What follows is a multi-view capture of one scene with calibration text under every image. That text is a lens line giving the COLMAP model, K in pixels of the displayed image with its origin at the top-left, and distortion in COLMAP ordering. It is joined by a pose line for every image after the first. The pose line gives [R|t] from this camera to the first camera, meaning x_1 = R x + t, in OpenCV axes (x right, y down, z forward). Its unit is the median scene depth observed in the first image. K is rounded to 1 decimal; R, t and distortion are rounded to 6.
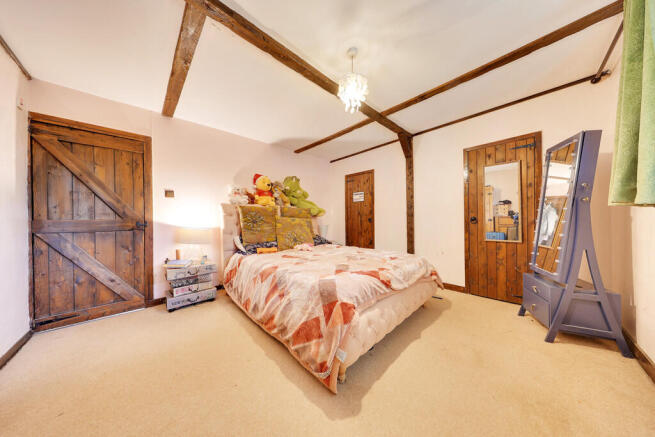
lens RADIAL K [[196.8, 0, 327.5], [0, 196.8, 218.5], [0, 0, 1]] dist [0.000243, 0.000009]
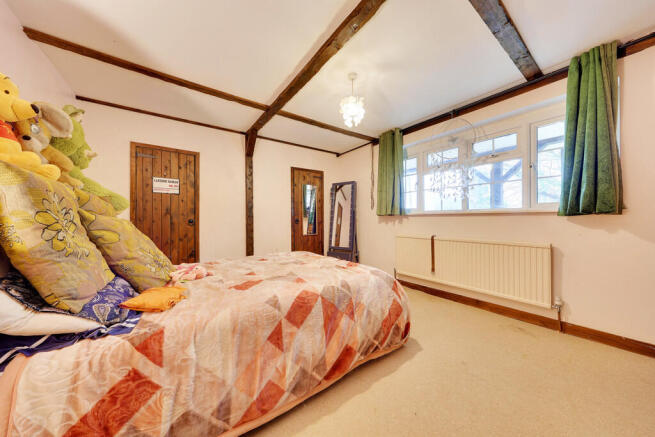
lens RADIAL K [[213.9, 0, 327.5], [0, 213.9, 218.5], [0, 0, 1]] dist [-0.000308, -0.000007]
pose [[0.124495, 0.013731, 0.992125, -0.487295], [0.000123, 0.999904, -0.013854, 0.005520], [-0.992220, 0.001847, 0.124481, 0.425752]]
